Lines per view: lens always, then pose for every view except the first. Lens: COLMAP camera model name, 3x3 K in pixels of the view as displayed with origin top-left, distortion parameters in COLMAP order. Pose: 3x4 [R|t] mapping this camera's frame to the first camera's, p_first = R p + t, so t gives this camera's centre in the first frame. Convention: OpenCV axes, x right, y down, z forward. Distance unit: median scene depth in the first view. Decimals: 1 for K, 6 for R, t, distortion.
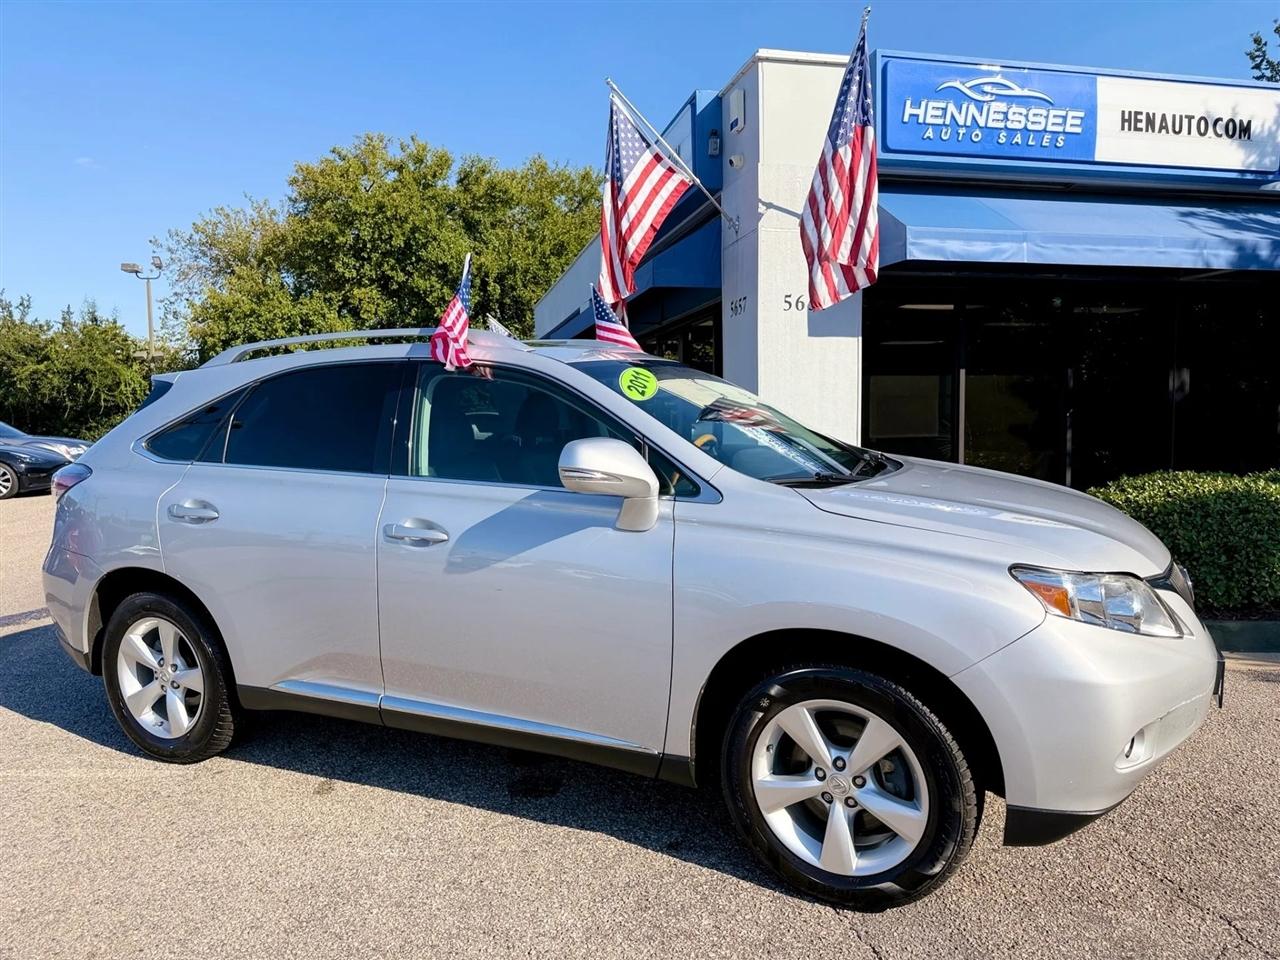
lens RADIAL K [[907.6, 0, 646.7], [0, 907.6, 479.9], [0, 0, 1]] dist [0.007397, -0.009614]
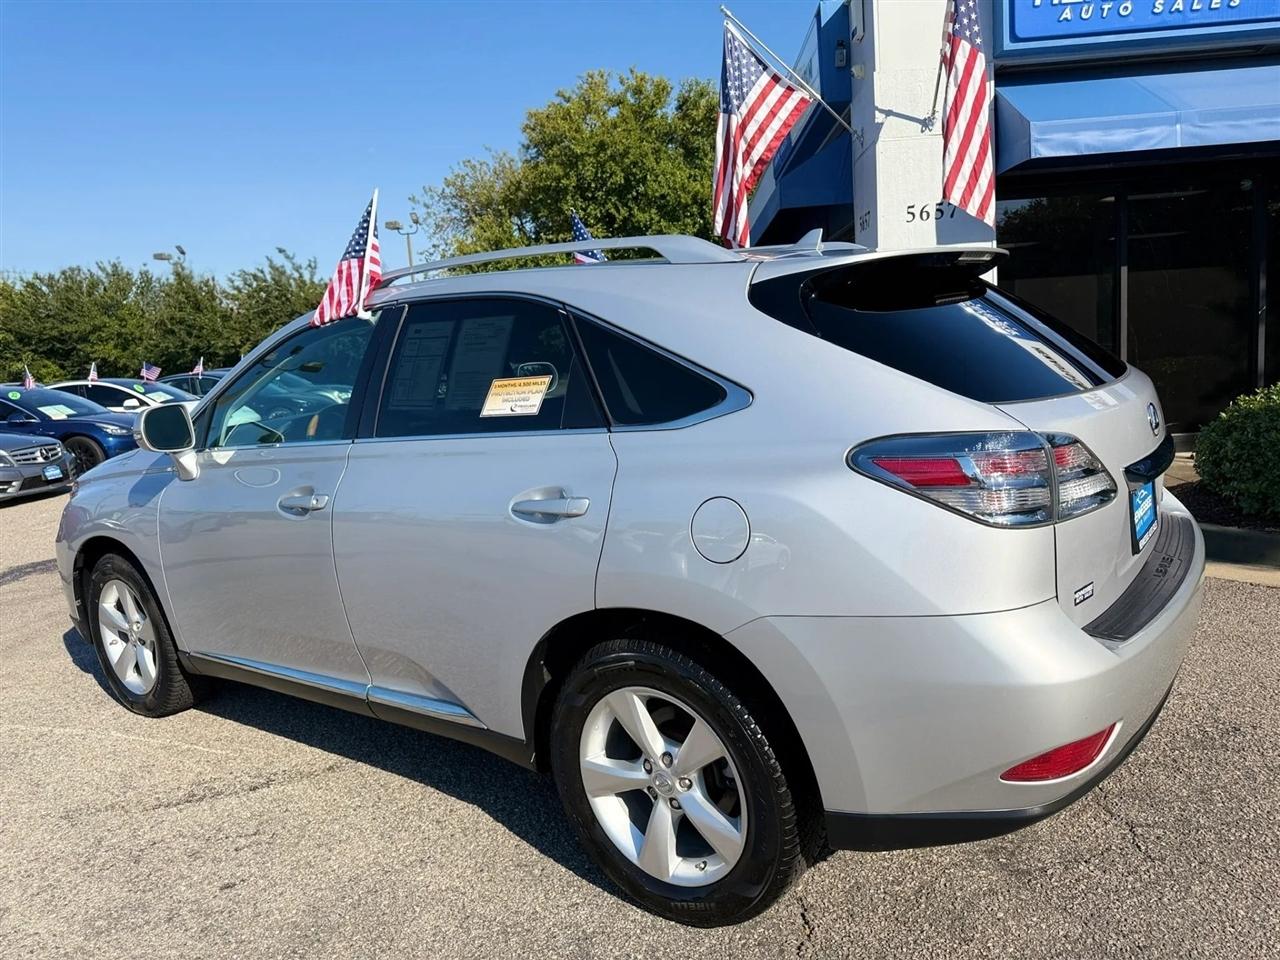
lens RADIAL K [[907.6, 0, 646.7], [0, 907.6, 479.9], [0, 0, 1]] dist [0.007397, -0.009614]
pose [[0.963055, -0.011711, -0.269051, 0.142015], [0.033719, 0.996436, 0.077323, 0.001863], [0.267186, -0.083539, 0.960017, -0.031970]]
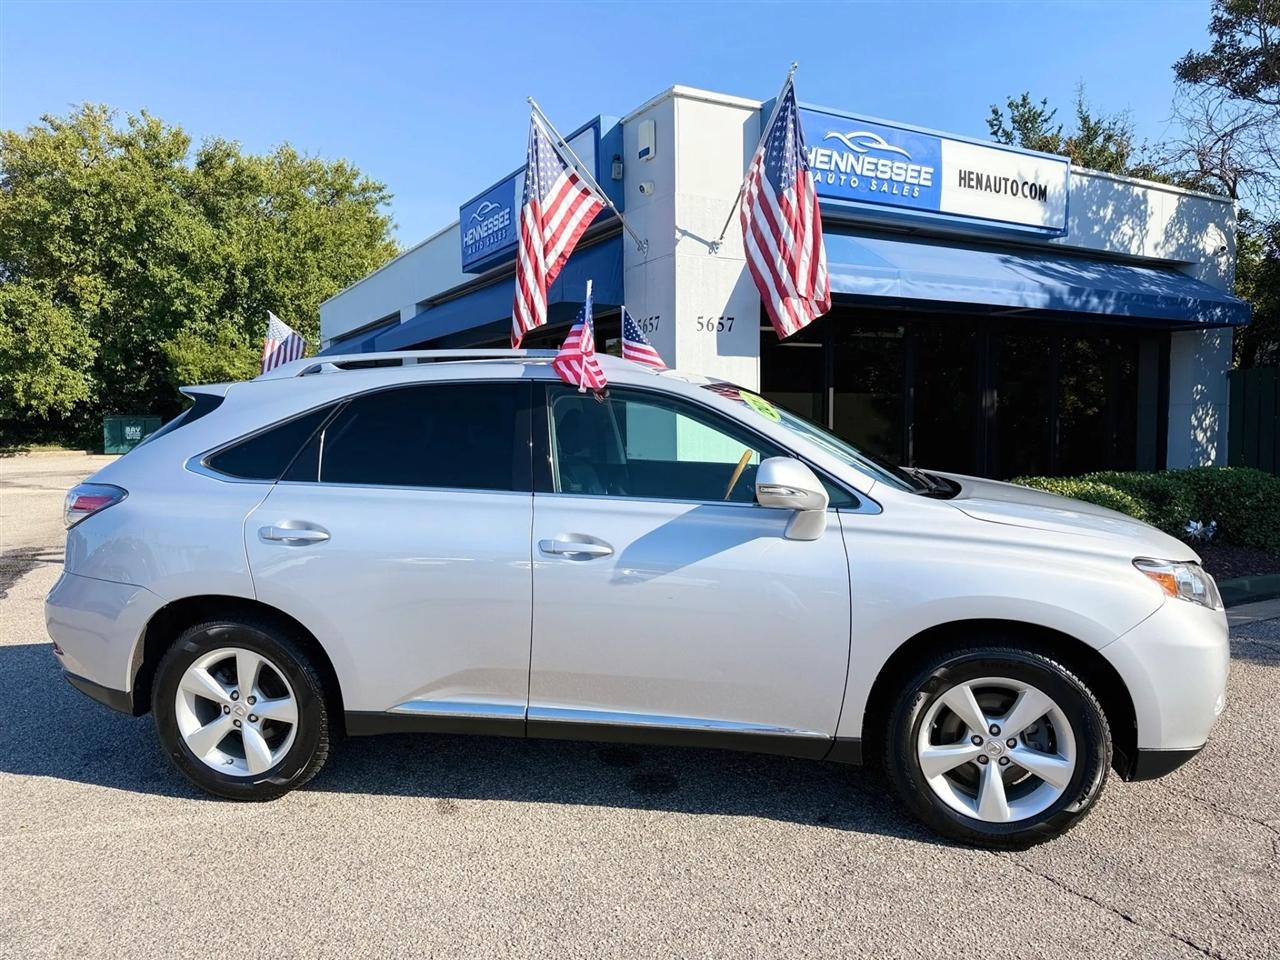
lens RADIAL K [[896.5, 0, 640.0], [0, 896.5, 480.0], [0, 0, 1]] dist [0.044372, -0.059655]
pose [[0.960570, -0.010791, 0.277830, -0.210147], [0.011997, 0.999925, -0.002642, -0.007077], [-0.277781, 0.005871, 0.960627, -0.004896]]
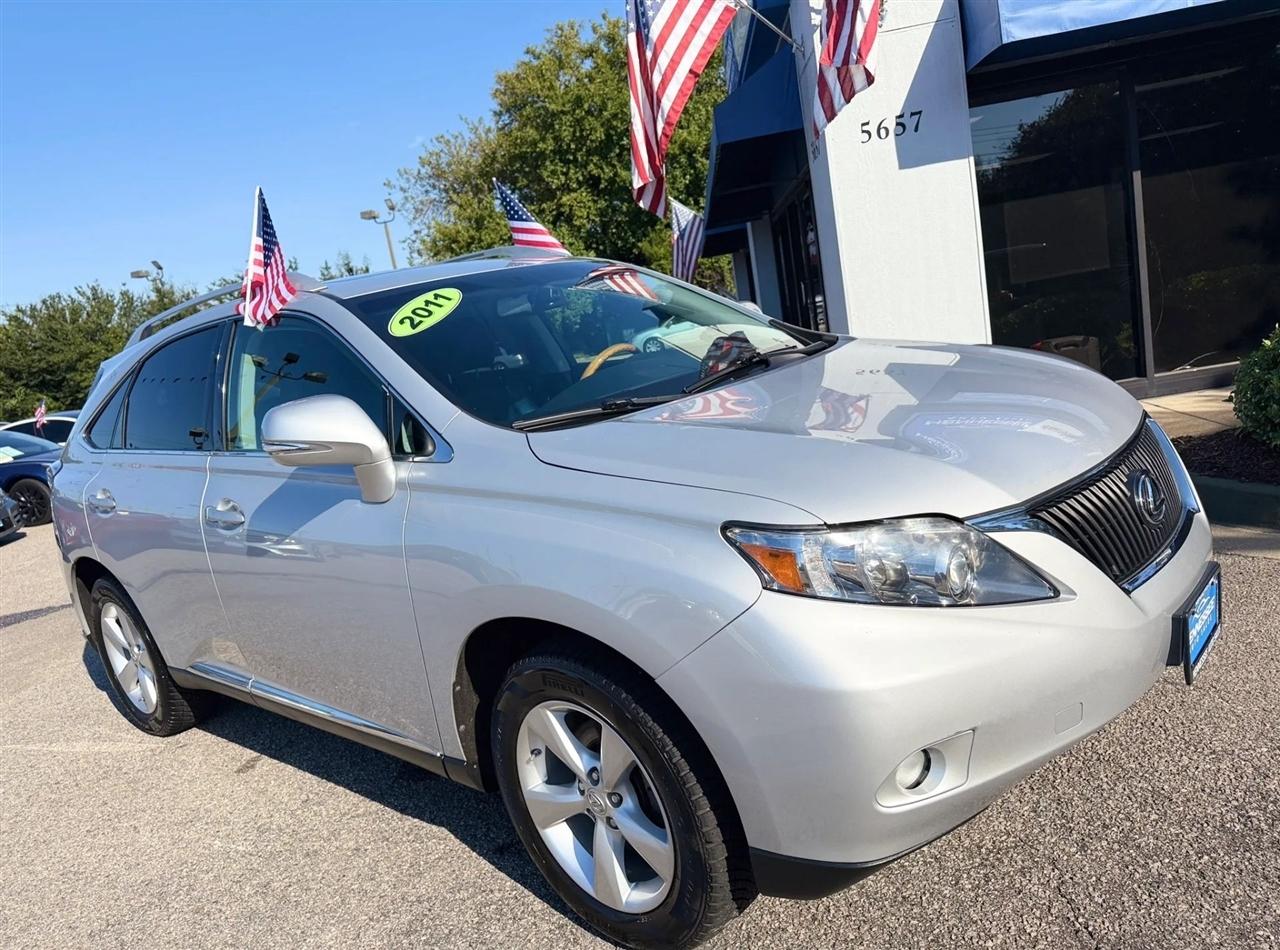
lens RADIAL K [[939.4, 0, 626.0], [0, 939.4, 508.3], [0, 0, 1]] dist [0.000784, -0.002899]
pose [[0.942734, -0.086146, -0.322229, 0.194869], [0.134156, 0.982415, 0.129854, -0.007475], [0.305377, -0.165646, 0.937713, 0.104437]]
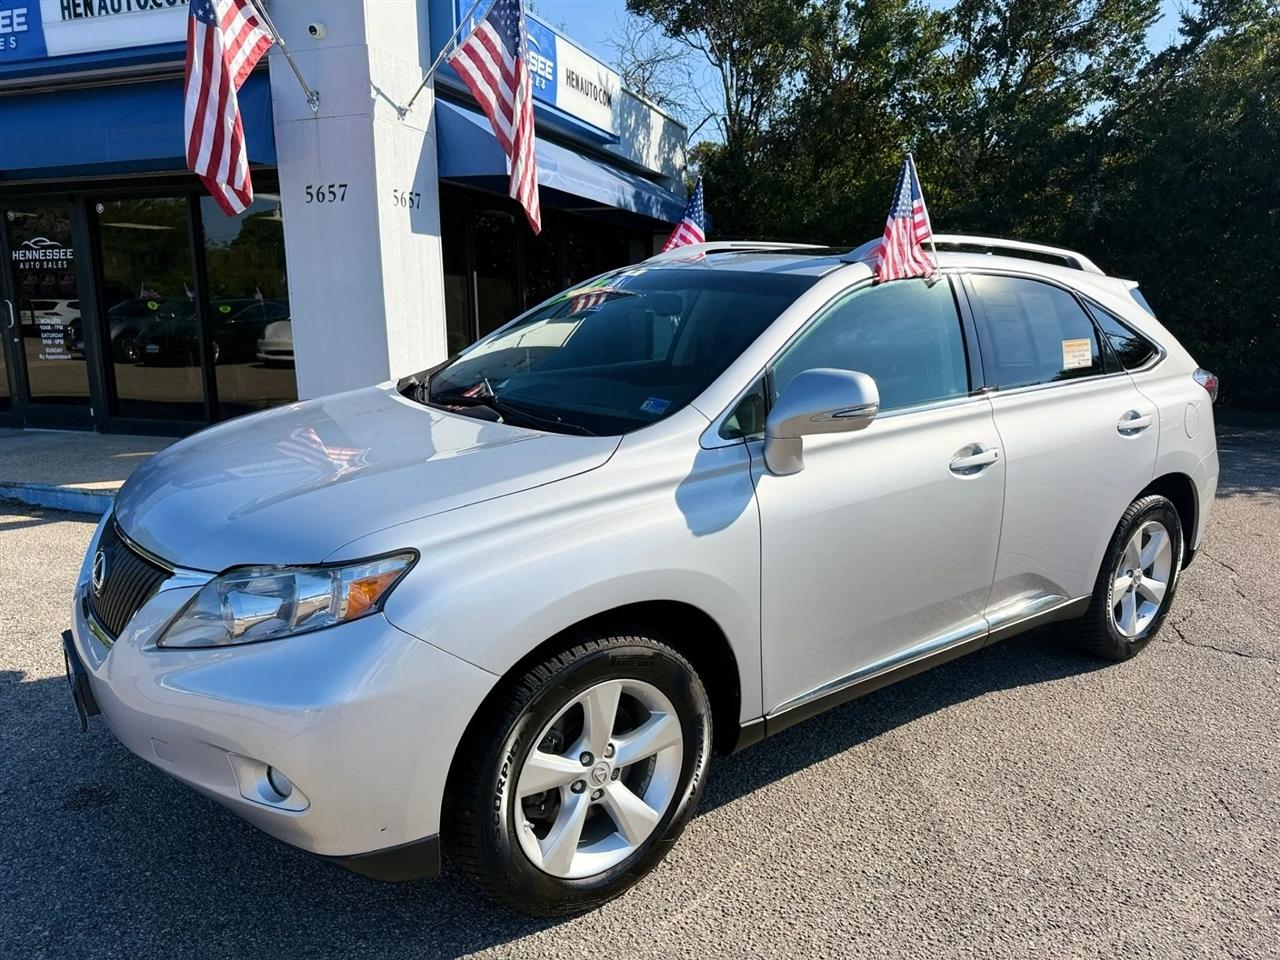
lens RADIAL K [[912.2, 0, 640.9], [0, 912.2, 476.7], [0, 0, 1]] dist [-0.006194, 0.003359]
pose [[0.535881, -0.142660, 0.832154, -0.564783], [0.048885, 0.989210, 0.138105, -0.019204], [-0.842877, -0.033328, 0.537073, 0.230183]]
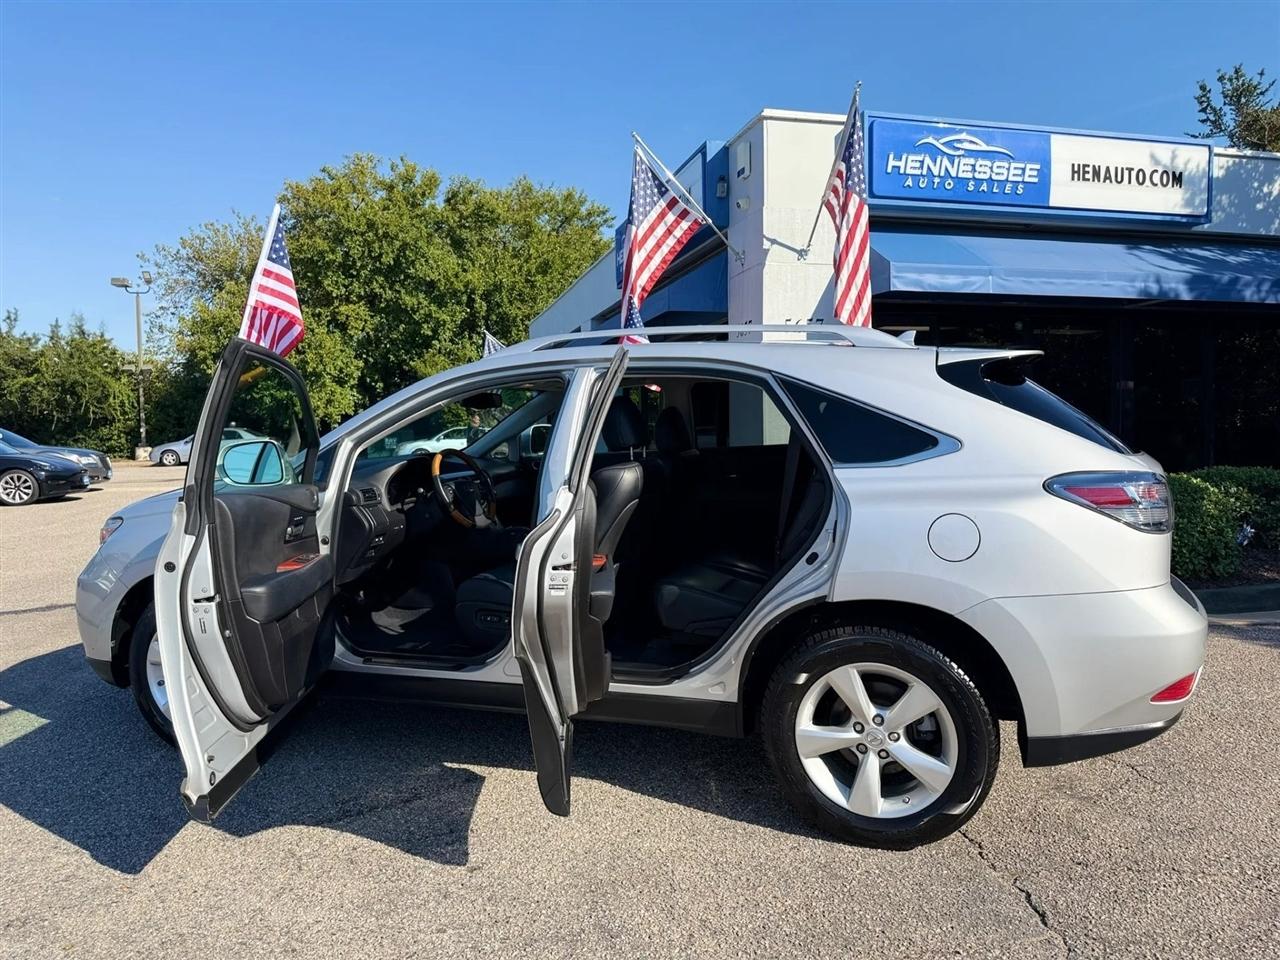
lens RADIAL K [[907.6, 0, 646.7], [0, 907.6, 479.9], [0, 0, 1]] dist [0.007397, -0.009614]
pose [[0.999595, 0.001721, 0.028401, -0.057924], [-0.001231, 0.999850, -0.017283, 0.021674], [-0.028426, 0.017241, 0.999447, -0.149623]]
